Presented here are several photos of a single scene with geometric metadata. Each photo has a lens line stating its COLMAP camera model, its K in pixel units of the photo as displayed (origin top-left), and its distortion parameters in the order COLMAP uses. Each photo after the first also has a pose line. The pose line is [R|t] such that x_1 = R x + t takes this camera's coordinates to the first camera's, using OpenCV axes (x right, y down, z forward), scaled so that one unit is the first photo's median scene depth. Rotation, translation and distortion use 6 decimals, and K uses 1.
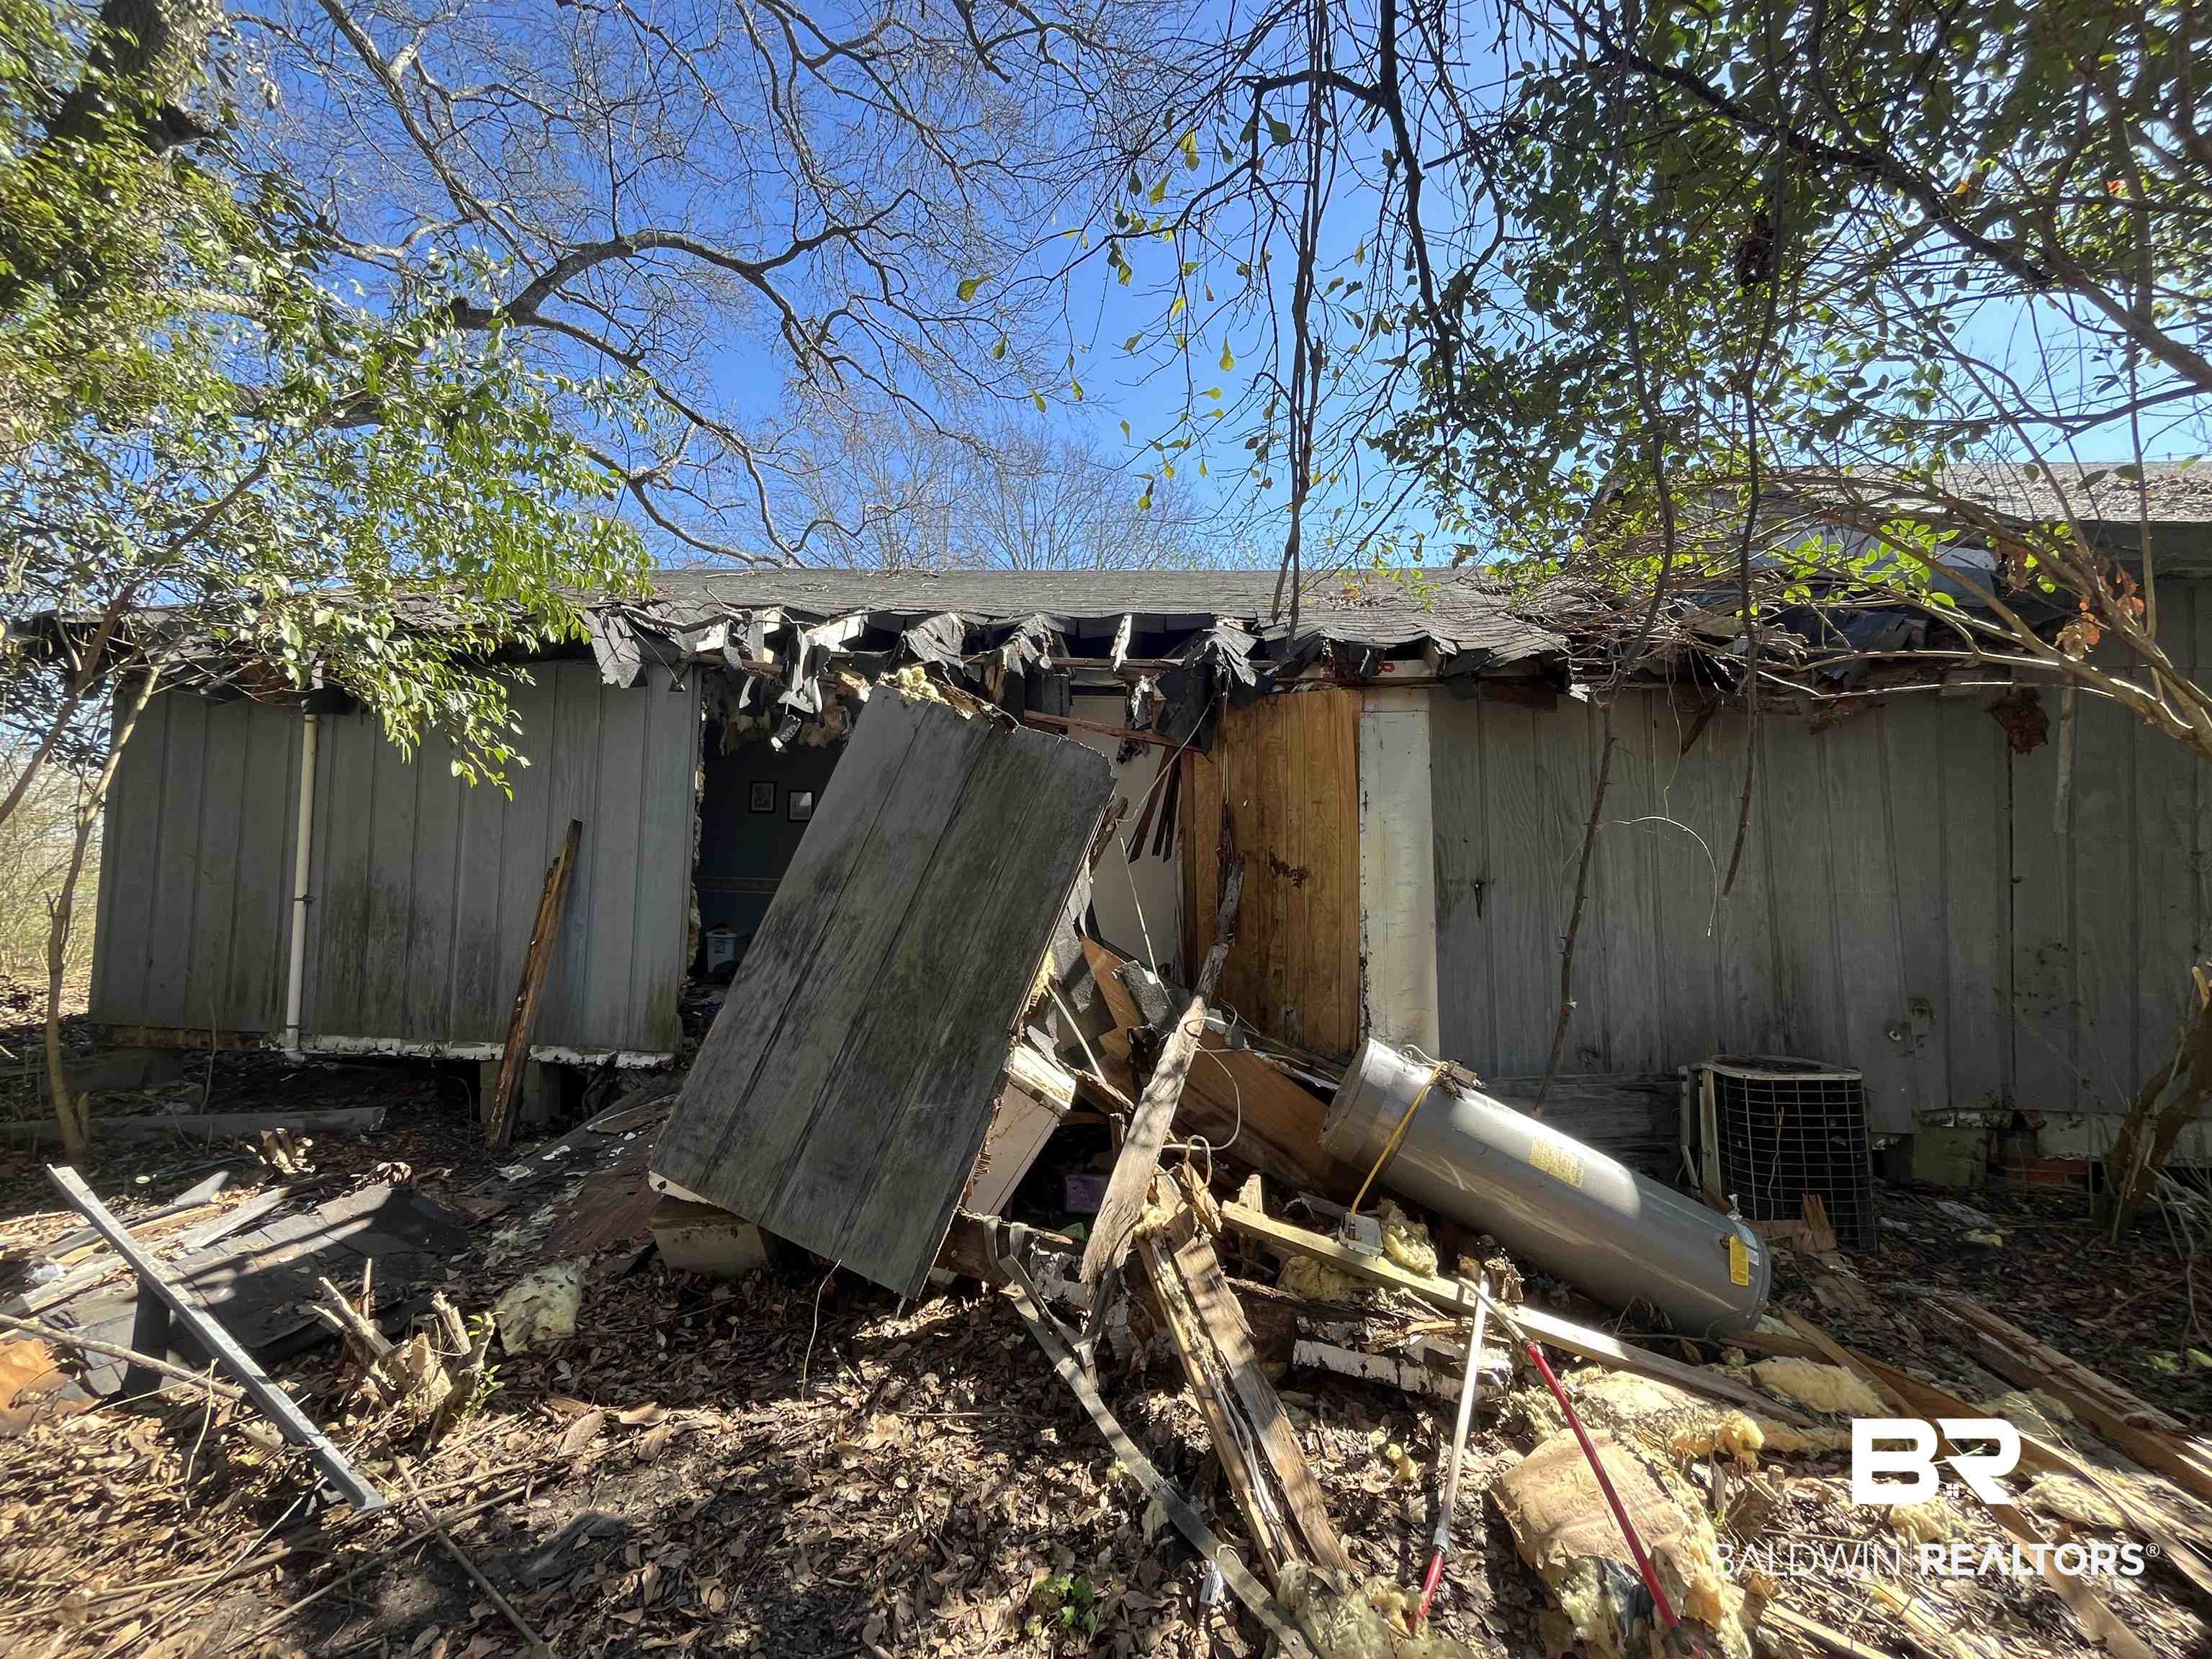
lens RADIAL K [[852.5, 0, 1108.9], [0, 852.5, 855.7], [0, 0, 1]] dist [-0.018219, -0.003311]
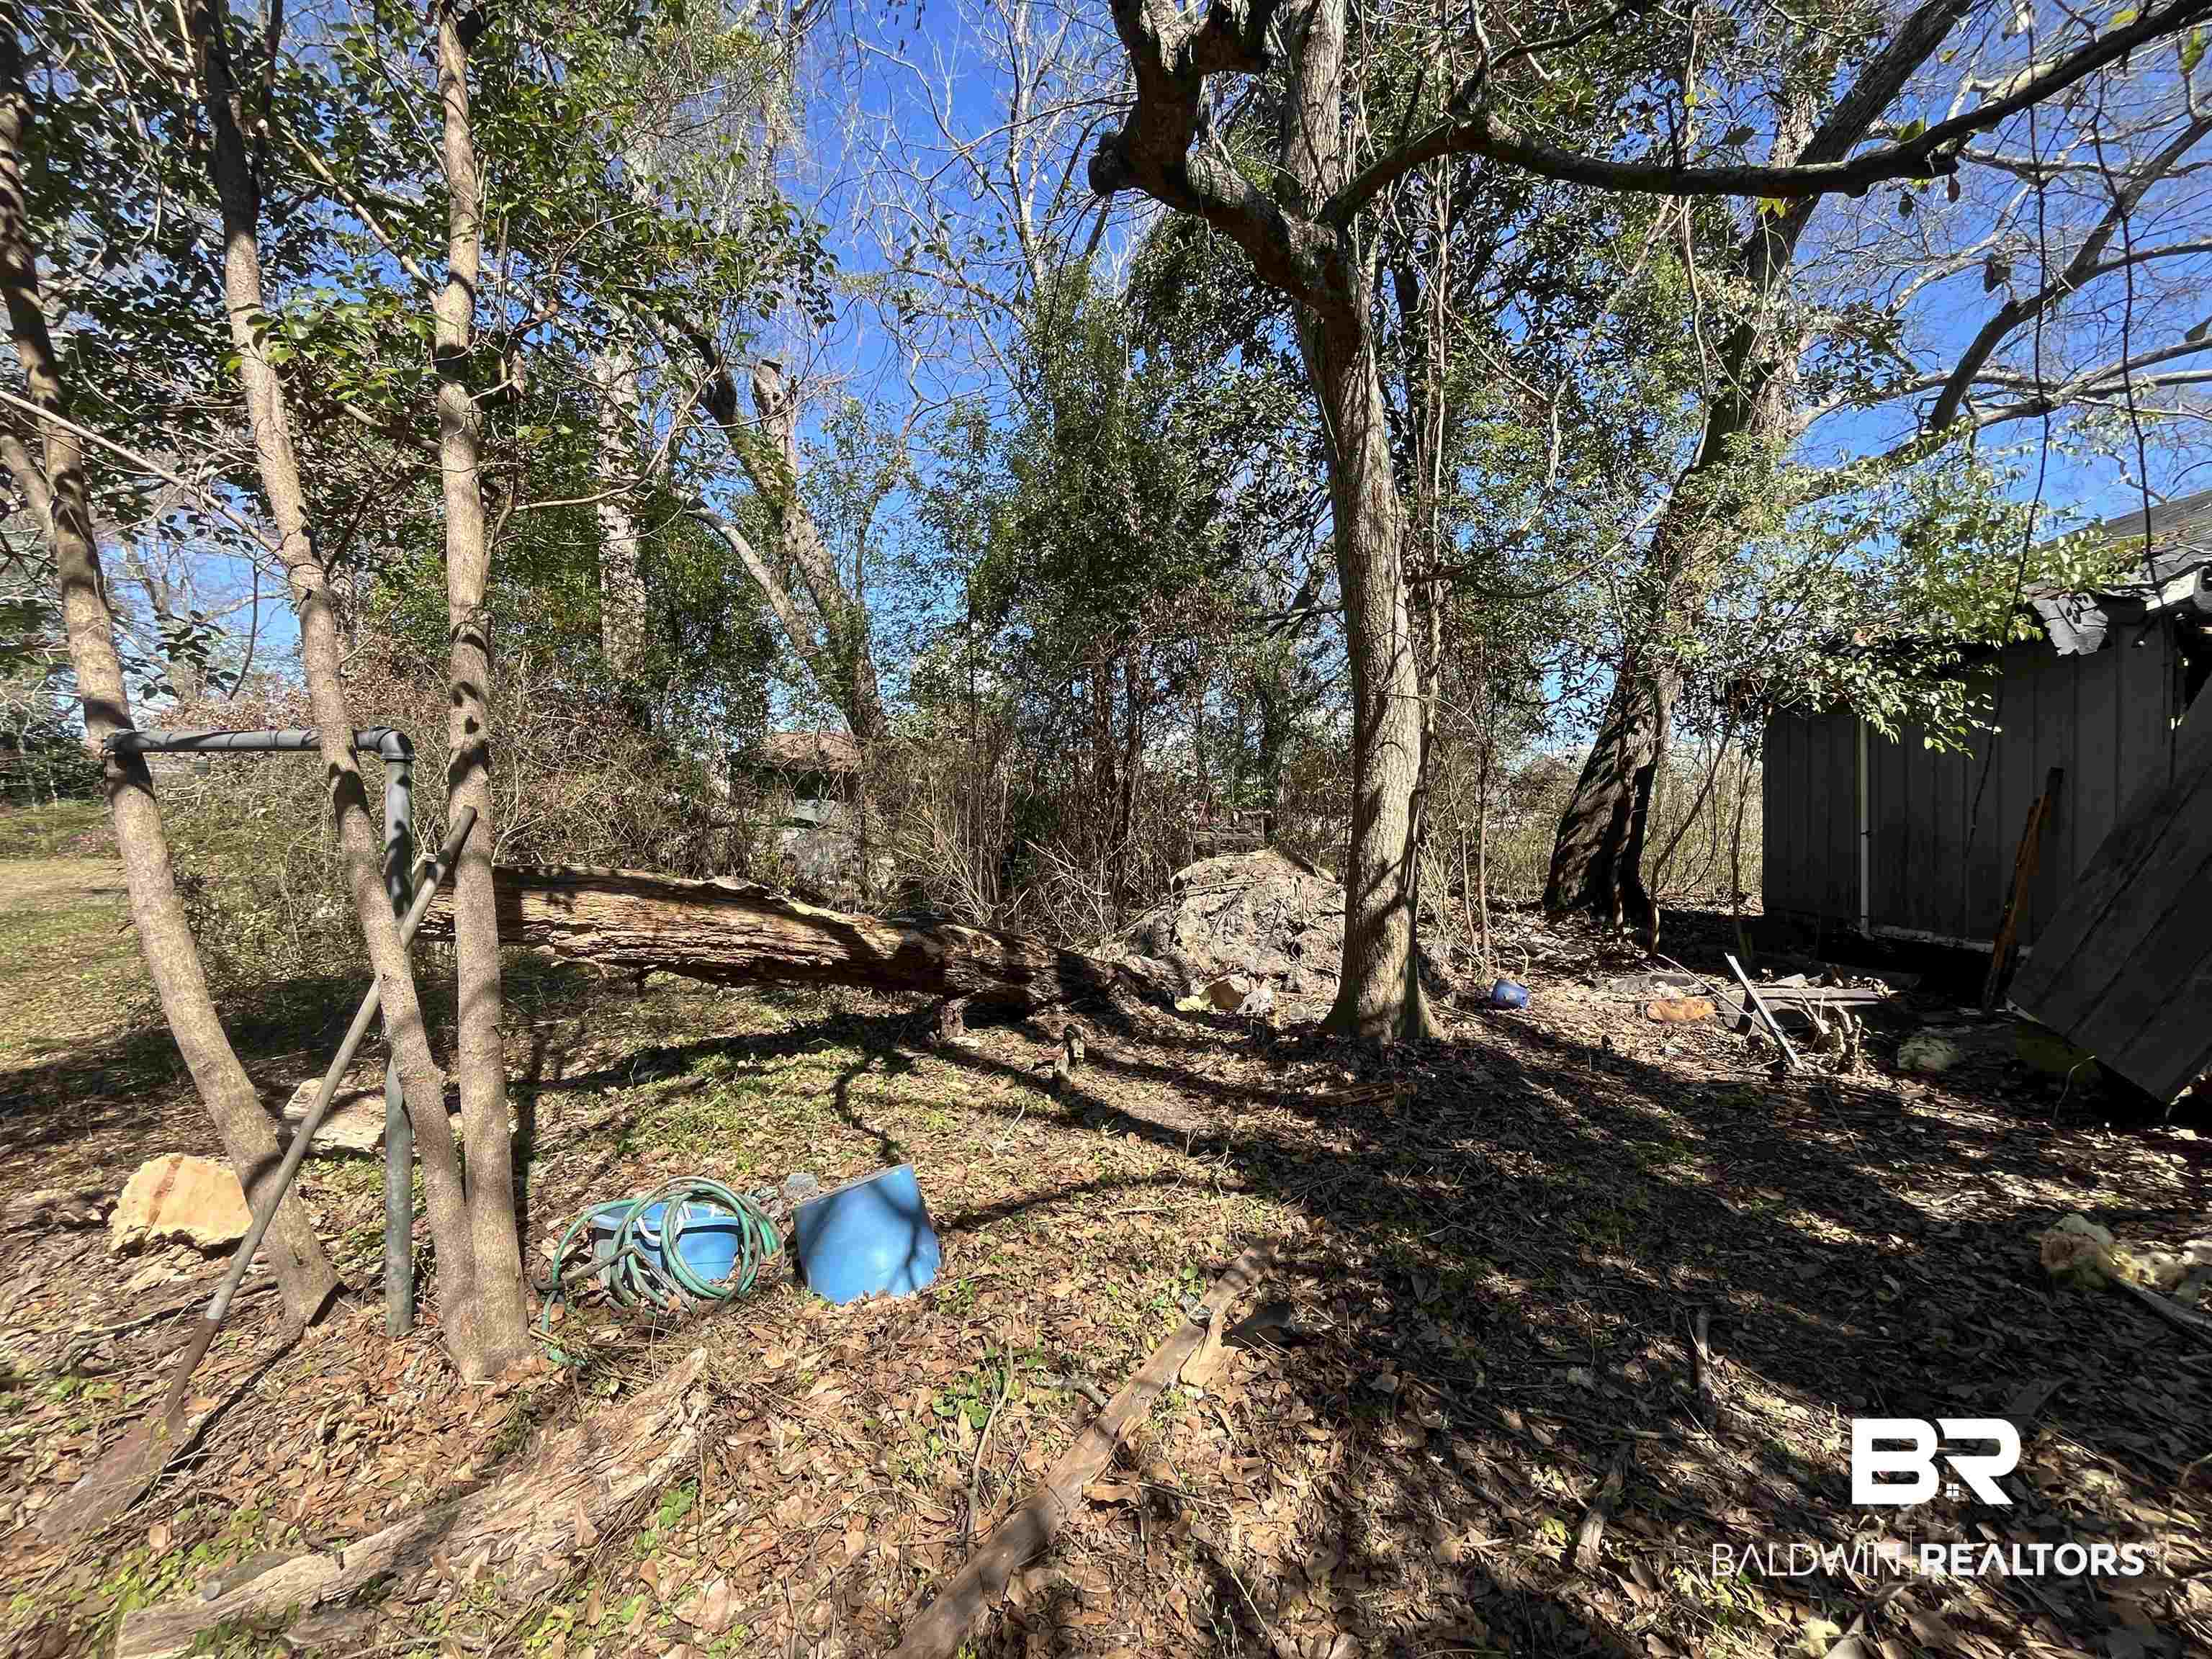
lens RADIAL K [[899.3, 0, 1106.0], [0, 899.3, 829.5], [0, 0, 1]] dist [0.003342, -0.004029]
pose [[-0.001824, -0.014831, -0.999888, 0.856306], [0.034292, 0.999301, -0.014884, 0.025545], [0.999410, -0.034315, -0.001314, -0.490680]]
